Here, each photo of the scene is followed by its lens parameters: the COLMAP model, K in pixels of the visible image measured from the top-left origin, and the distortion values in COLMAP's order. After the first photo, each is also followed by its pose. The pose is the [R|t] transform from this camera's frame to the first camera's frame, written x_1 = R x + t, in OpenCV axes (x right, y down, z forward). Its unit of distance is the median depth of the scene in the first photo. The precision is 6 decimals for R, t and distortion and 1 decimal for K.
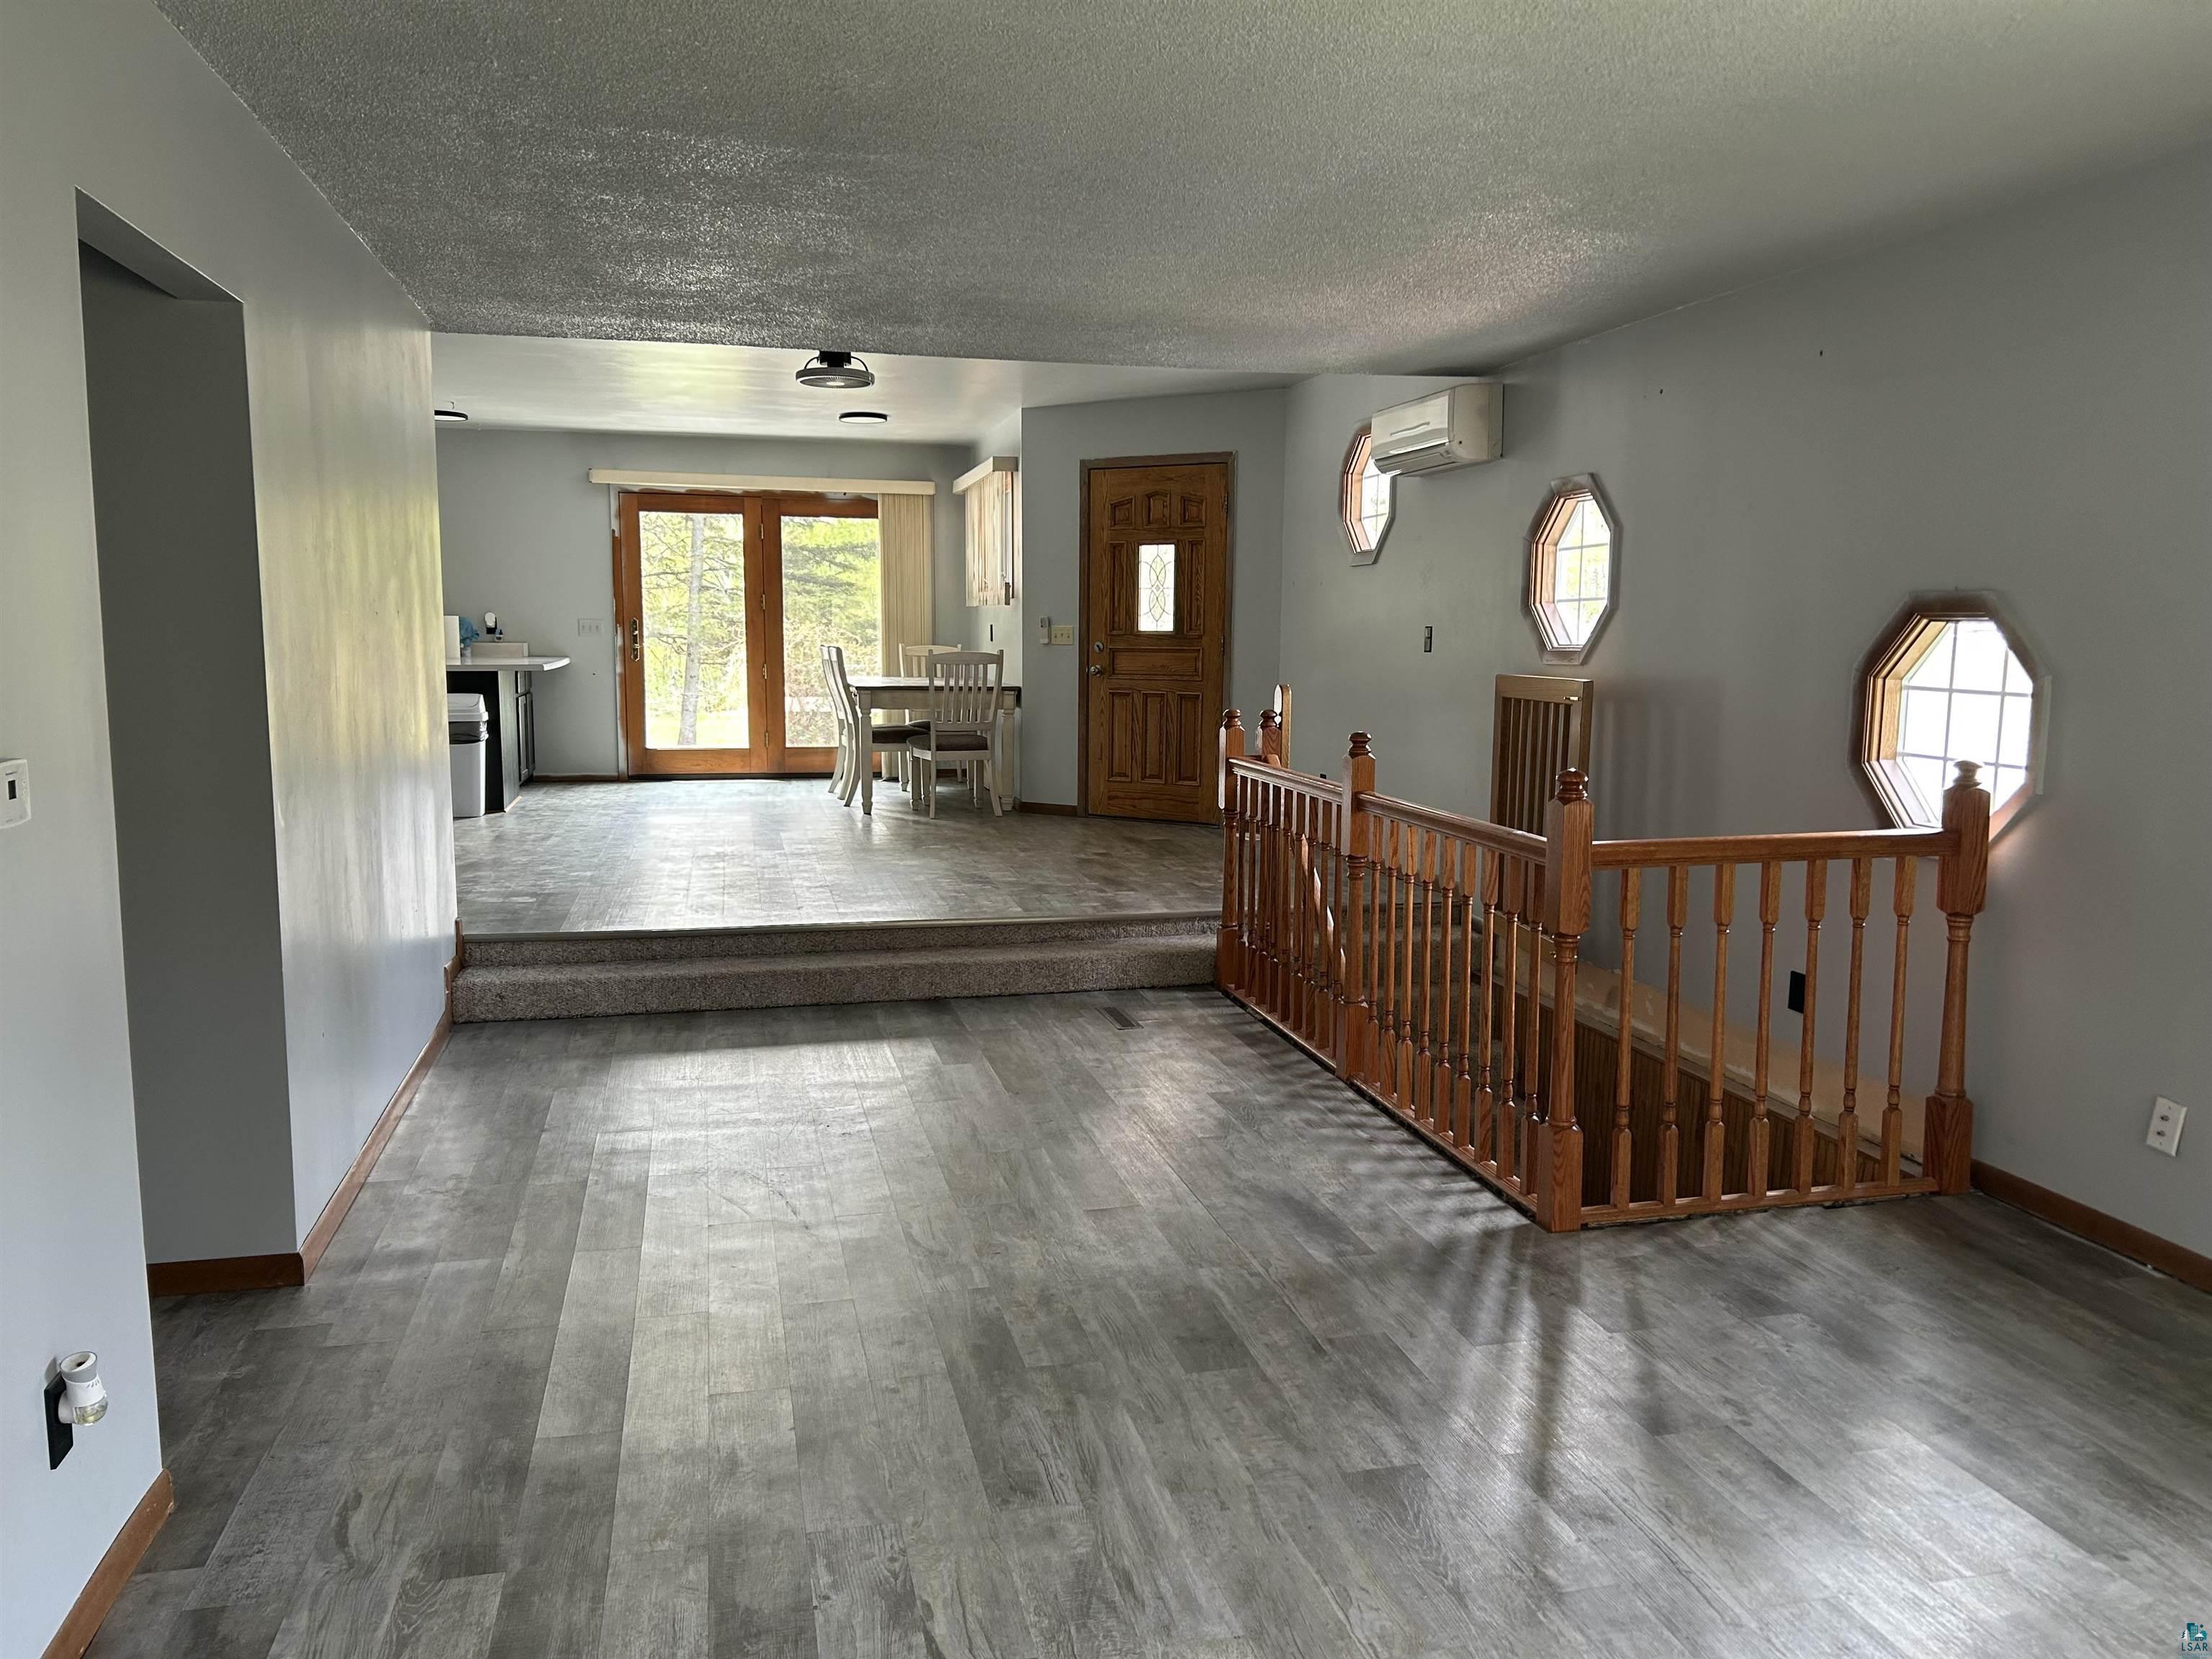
lens RADIAL K [[1684.5, 0, 1108.3], [0, 1684.5, 832.2], [0, 0, 1]] dist [0.000277, -0.002066]
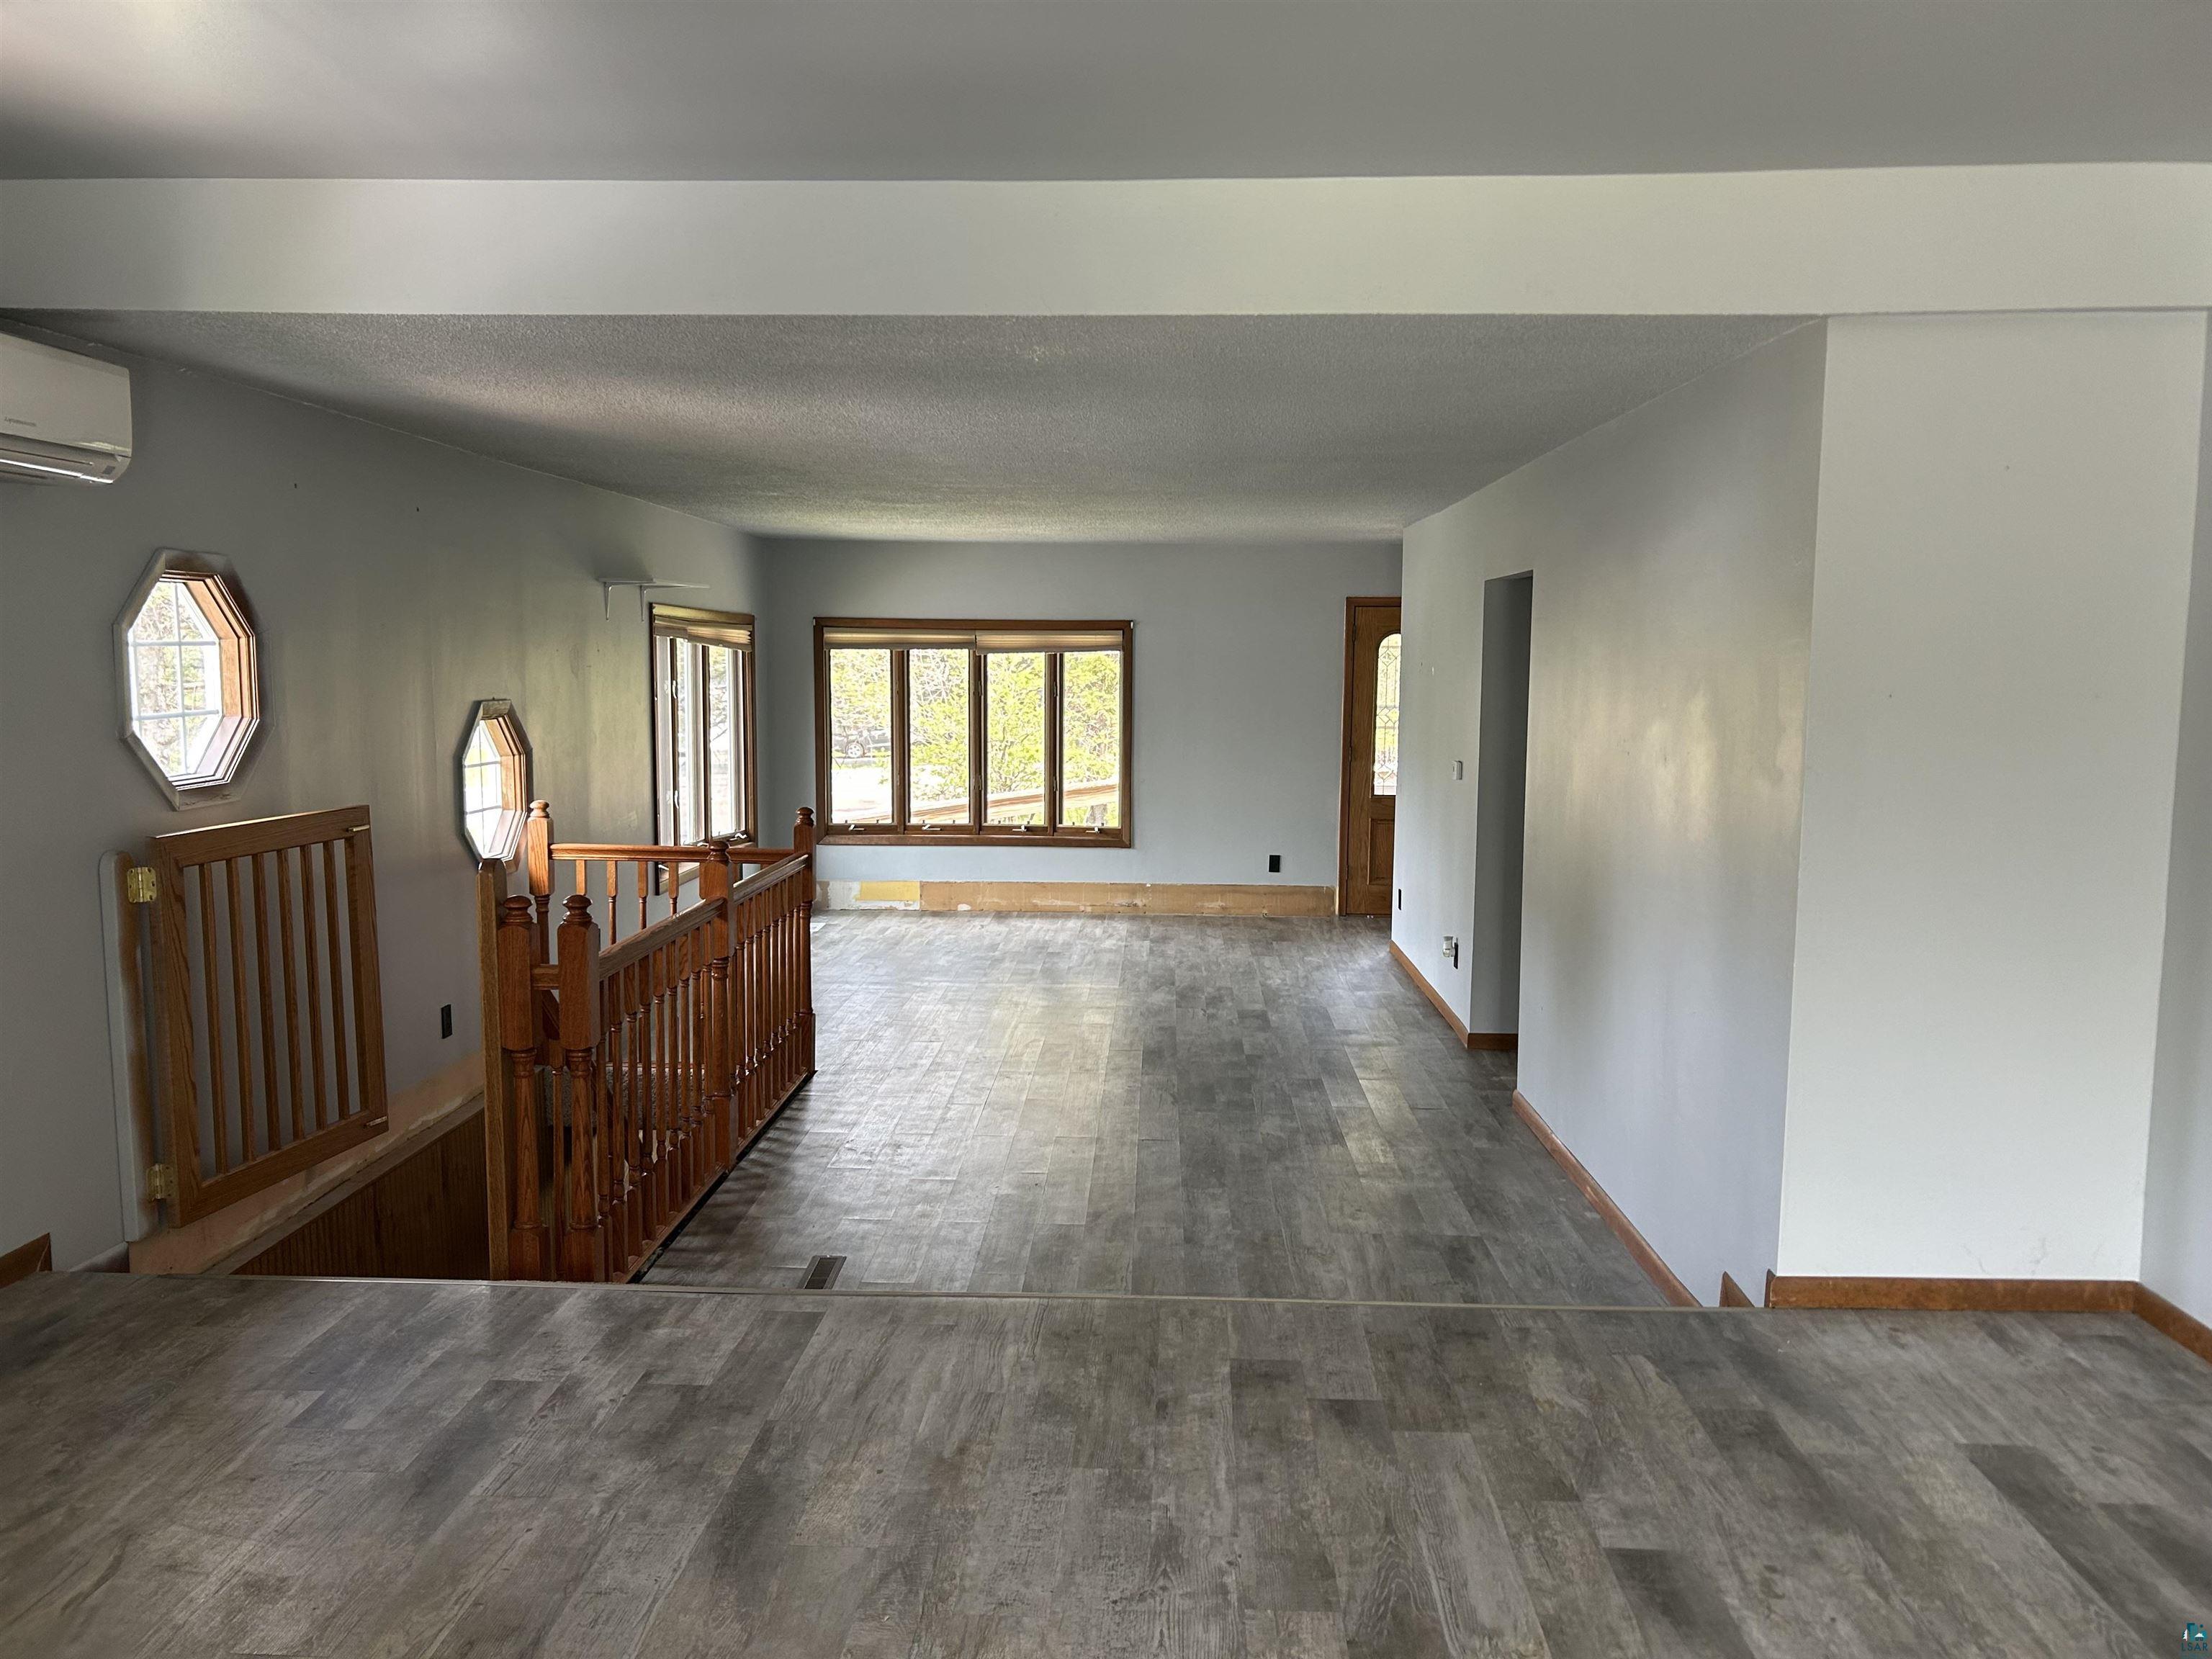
lens RADIAL K [[1684.5, 0, 1104.8], [0, 1684.5, 833.2], [0, 0, 1]] dist [0.000277, -0.002066]
pose [[-0.963804, -0.033747, 0.264467, -0.353453], [0.027379, 0.974185, 0.224086, -0.283425], [-0.265202, 0.223216, -0.937999, 1.872836]]
